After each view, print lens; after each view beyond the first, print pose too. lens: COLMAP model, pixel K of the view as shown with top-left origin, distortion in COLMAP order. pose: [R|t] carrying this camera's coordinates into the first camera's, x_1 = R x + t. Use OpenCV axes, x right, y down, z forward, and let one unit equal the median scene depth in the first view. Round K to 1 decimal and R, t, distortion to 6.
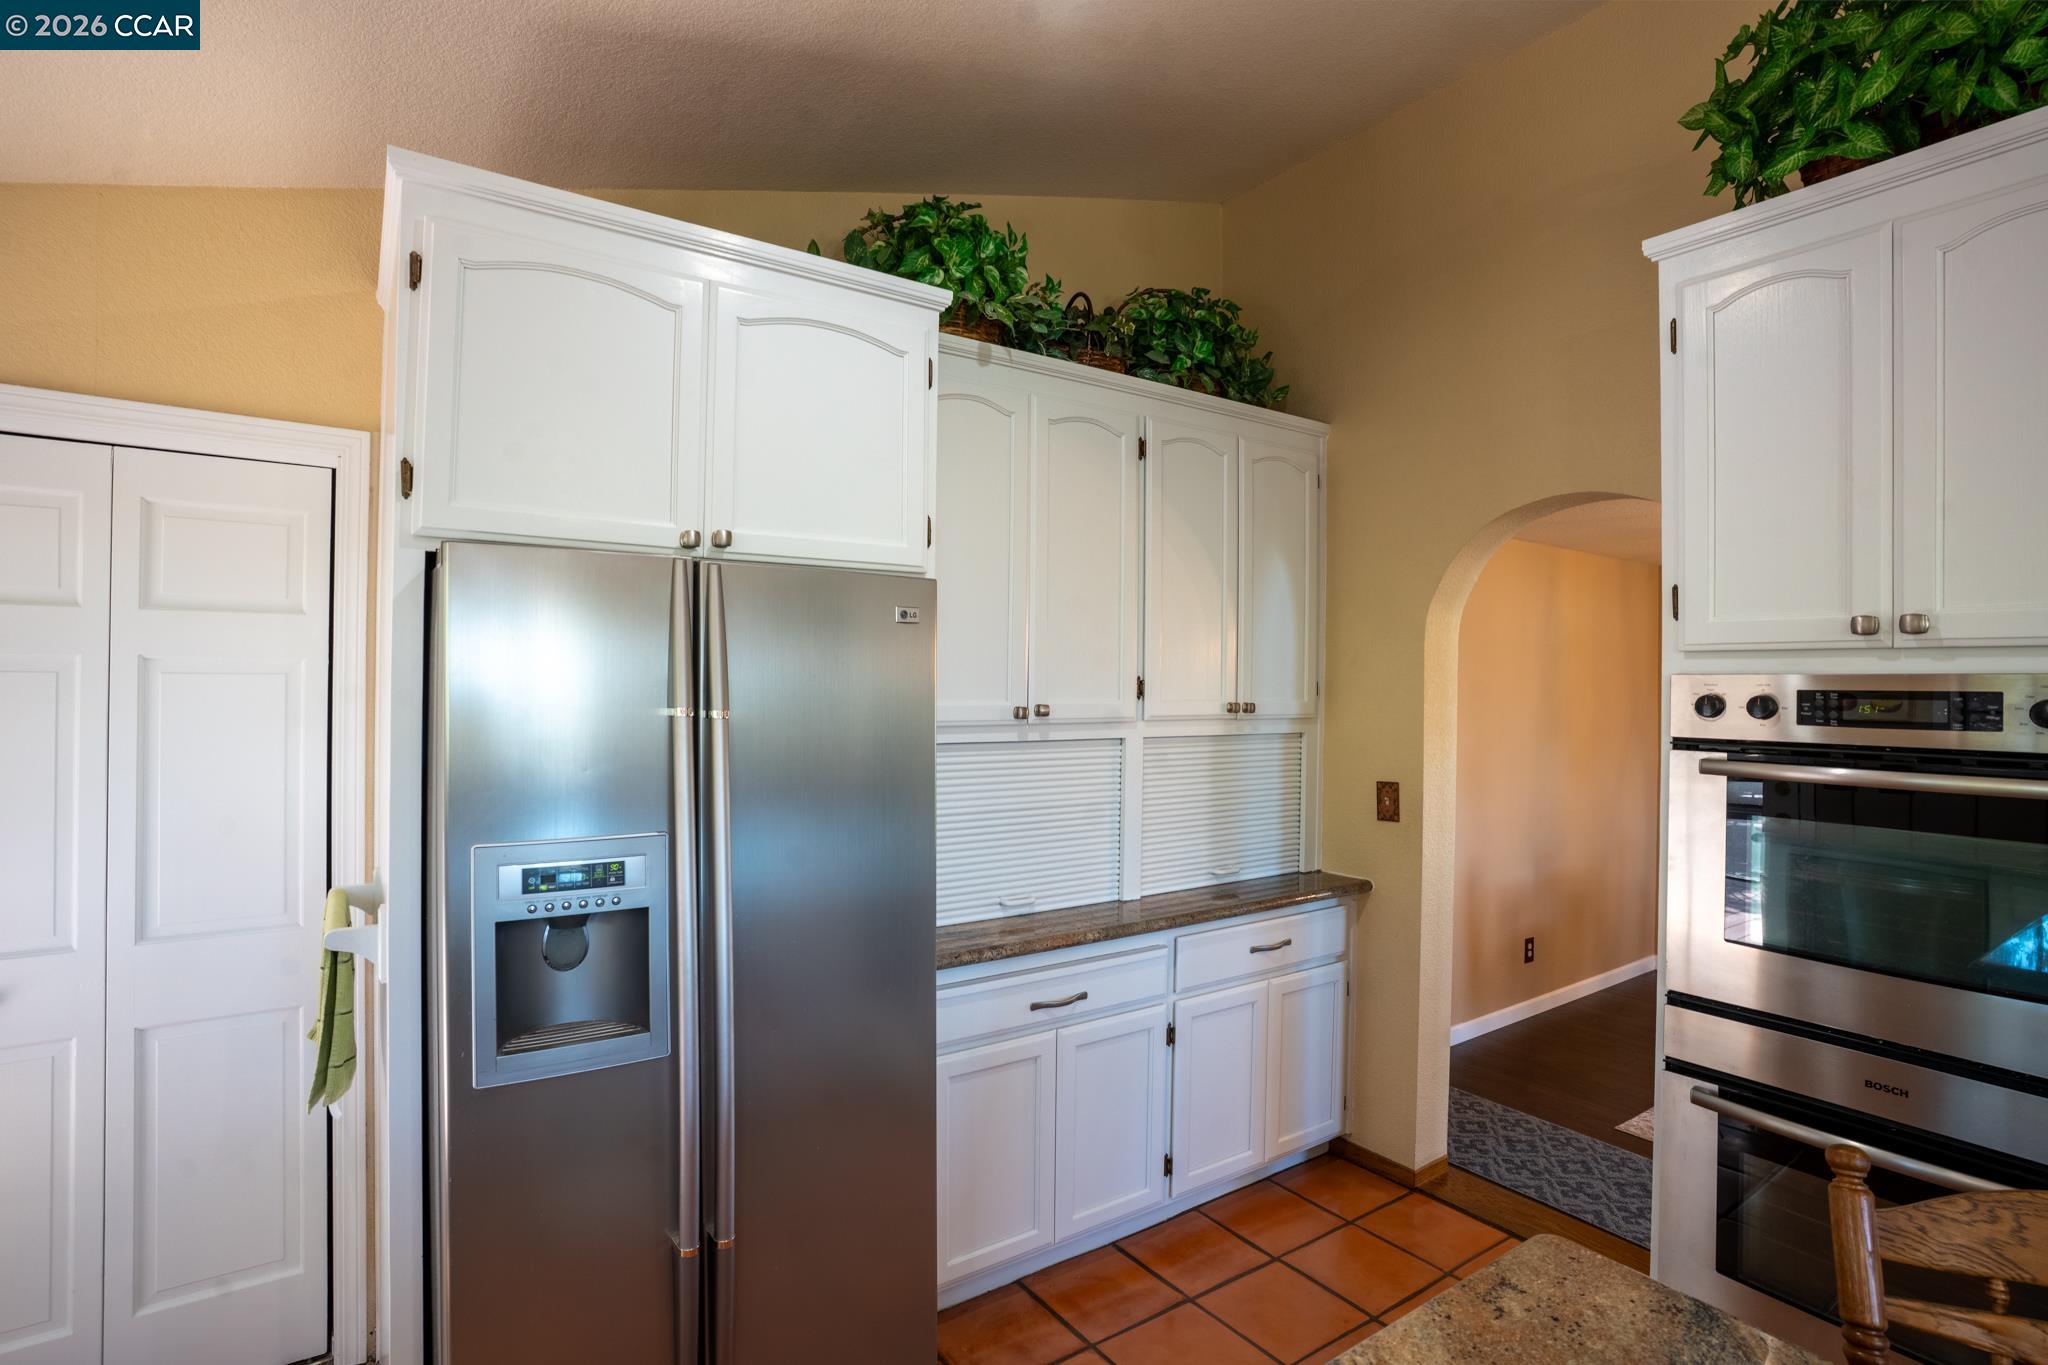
lens RADIAL K [[988.5, 0, 1023.4], [0, 988.5, 685.2], [0, 0, 1]] dist [-0.038401, 0.009251]
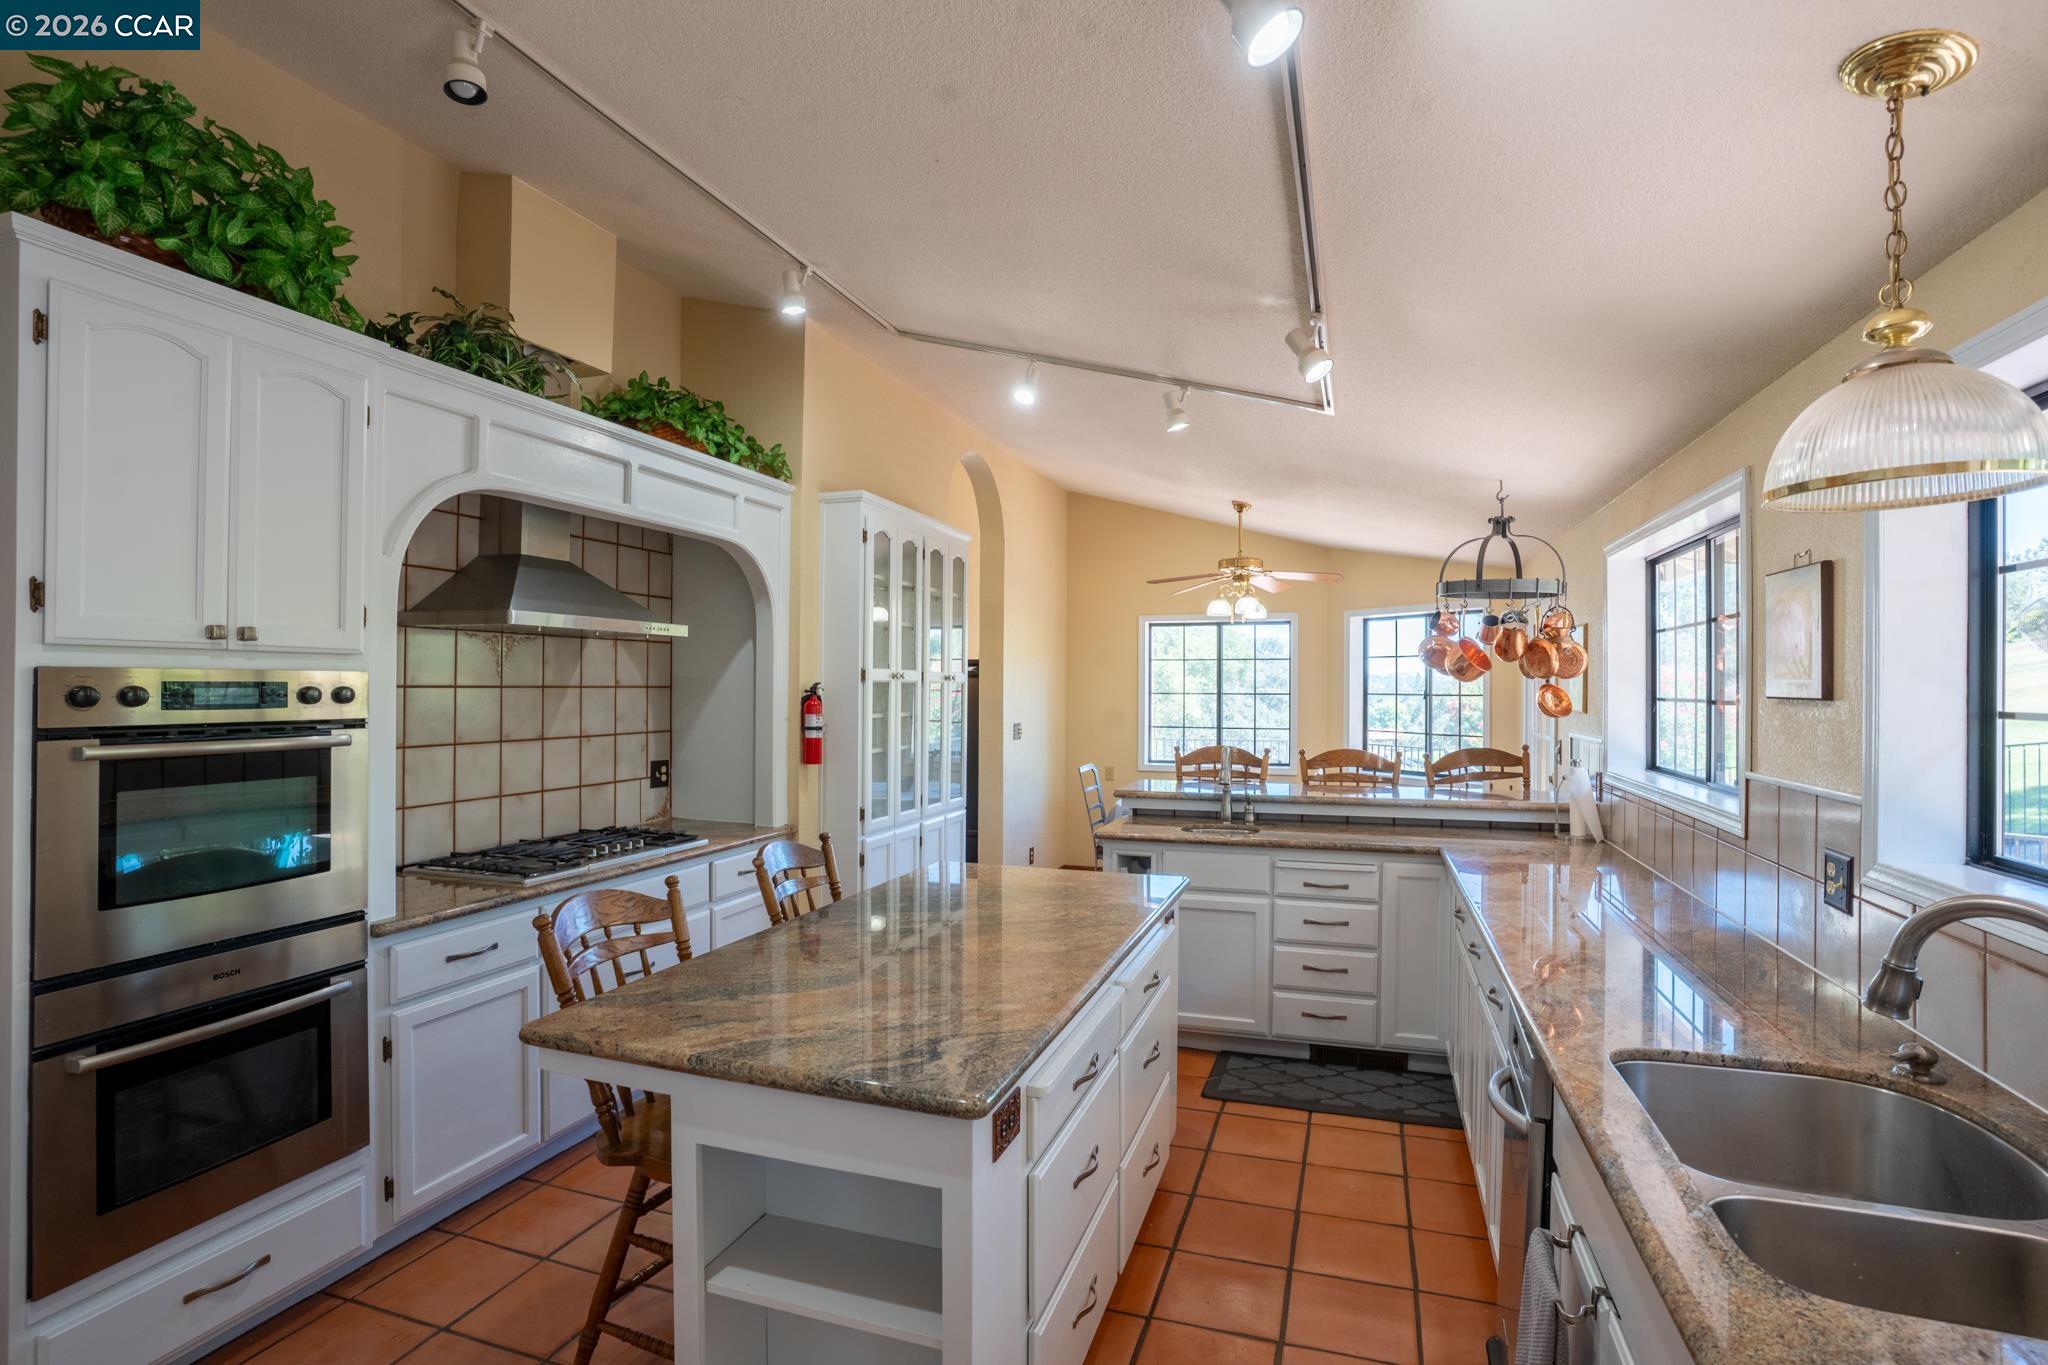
lens RADIAL K [[988.5, 0, 1022.9], [0, 988.5, 678.9], [0, 0, 1]] dist [-0.038401, 0.009251]
pose [[-0.605678, -0.006366, 0.795684, -0.879808], [-0.009622, 0.999953, 0.000675, -0.009662], [-0.795651, -0.007247, -0.605711, 0.951283]]
